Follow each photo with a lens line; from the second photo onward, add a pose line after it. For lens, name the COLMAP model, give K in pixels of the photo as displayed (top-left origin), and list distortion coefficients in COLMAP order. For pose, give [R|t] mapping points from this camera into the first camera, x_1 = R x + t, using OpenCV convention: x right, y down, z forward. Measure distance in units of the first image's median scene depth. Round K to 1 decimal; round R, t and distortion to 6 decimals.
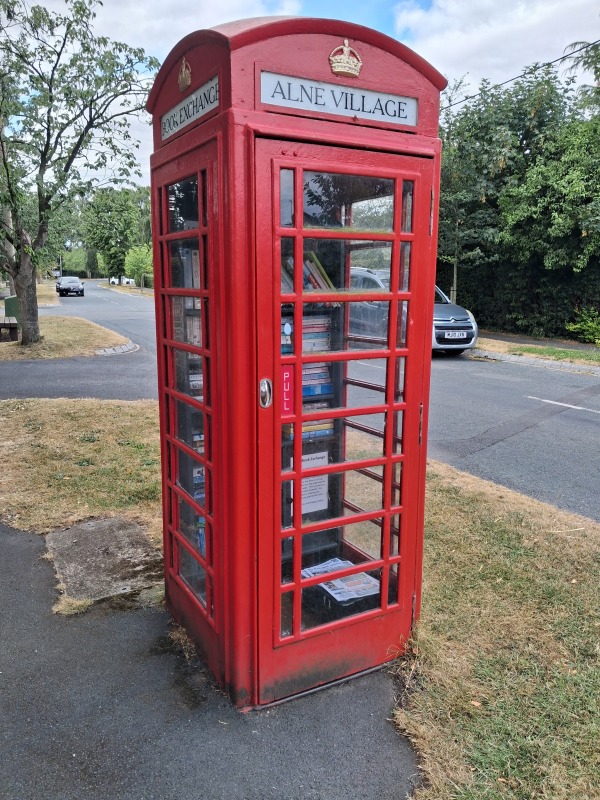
lens RADIAL K [[640.9, 0, 299.5], [0, 640.9, 404.5], [0, 0, 1]] dist [0.003651, -0.000092]
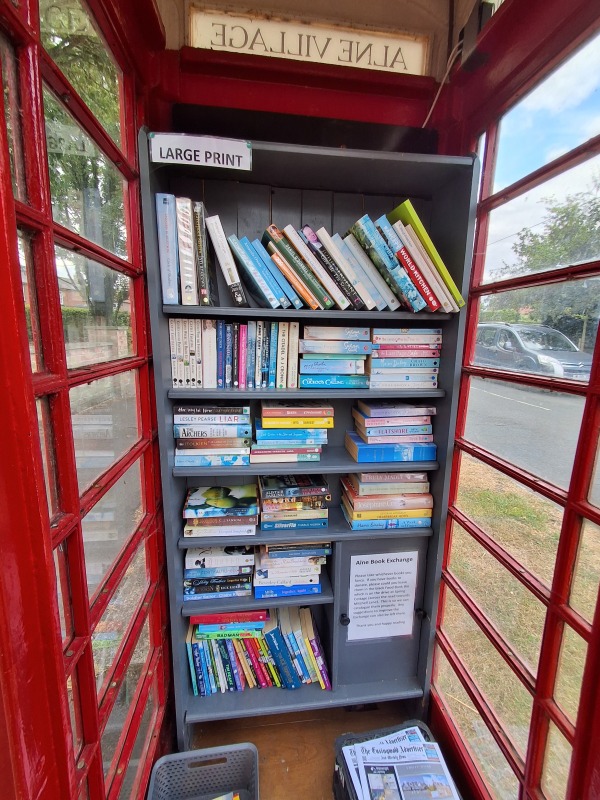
lens RADIAL K [[374.2, 0, 301.3], [0, 374.2, 401.9], [0, 0, 1]] dist [0.000097, 0.000021]
pose [[0.925862, 0.088841, -0.367270, 0.032271], [-0.093608, 0.995597, 0.004852, -0.033395], [0.366084, 0.029887, 0.930102, 0.334794]]
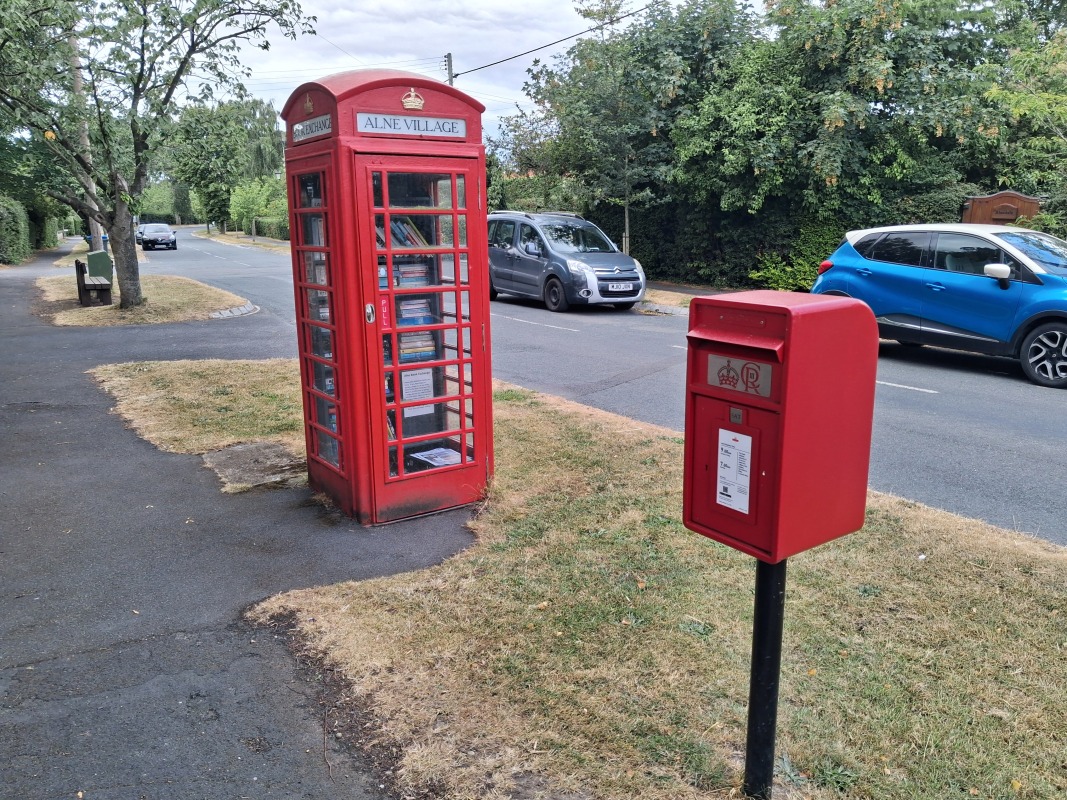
lens RADIAL K [[842.8, 0, 560.9], [0, 842.8, 404.0], [0, 0, 1]] dist [0.073389, -0.163751]
pose [[0.994231, -0.036481, 0.100862, 0.072268], [0.034463, 0.999171, 0.021680, 0.065088], [-0.101569, -0.018079, 0.994664, -0.414618]]
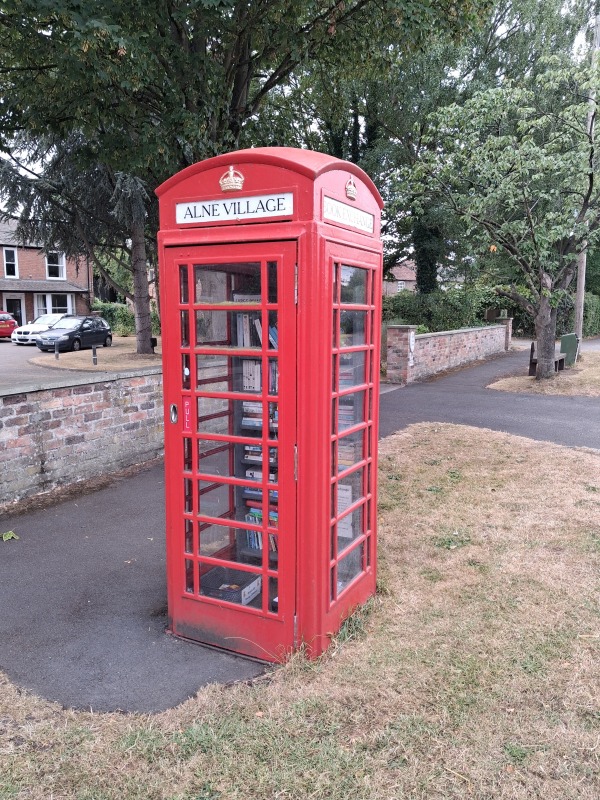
lens RADIAL K [[636.5, 0, 290.5], [0, 636.5, 397.1], [0, 0, 1]] dist [0.006102, 0.001086]
pose [[0.551739, 0.105302, -0.827342, 0.482596], [-0.157034, 0.987371, 0.020948, -0.047270], [0.819100, 0.118363, 0.561307, 0.145289]]
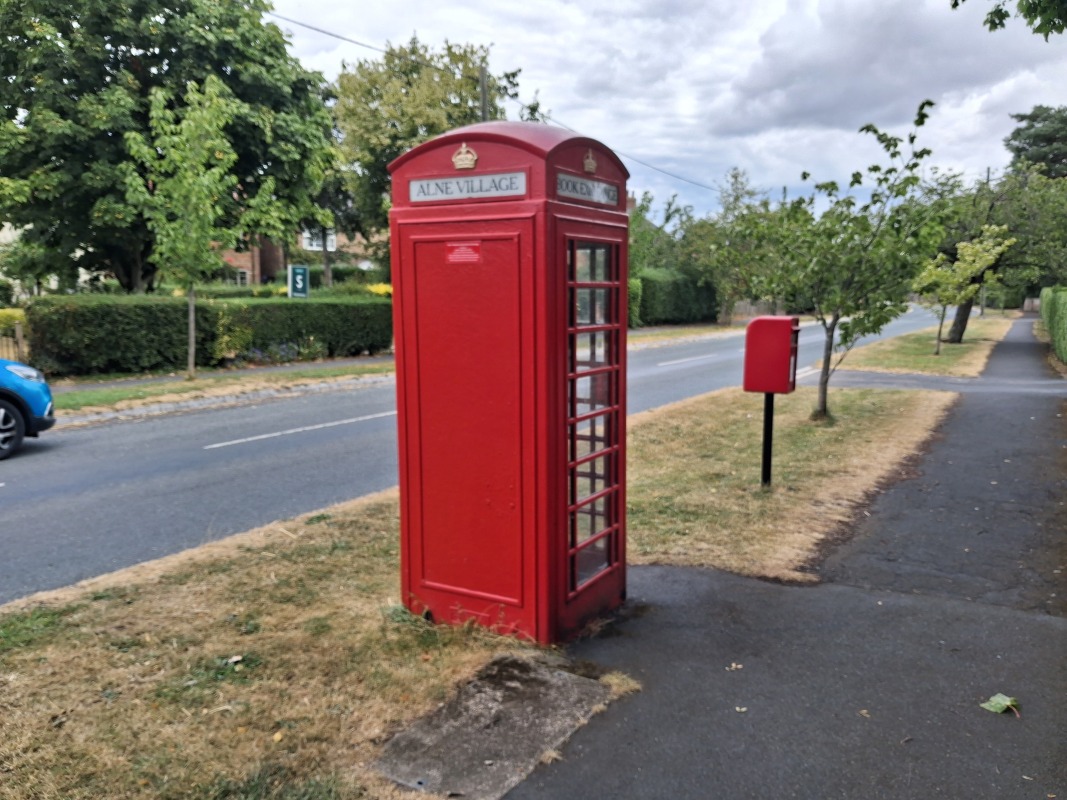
lens RADIAL K [[854.8, 0, 533.5], [0, 854.8, 400.0], [0, 0, 1]] dist [0.003651, -0.000092]
pose [[-0.512327, -0.113905, 0.851203, -0.656270], [0.162674, 0.960349, 0.226421, -0.186222], [-0.843243, 0.254470, -0.473483, 0.811466]]
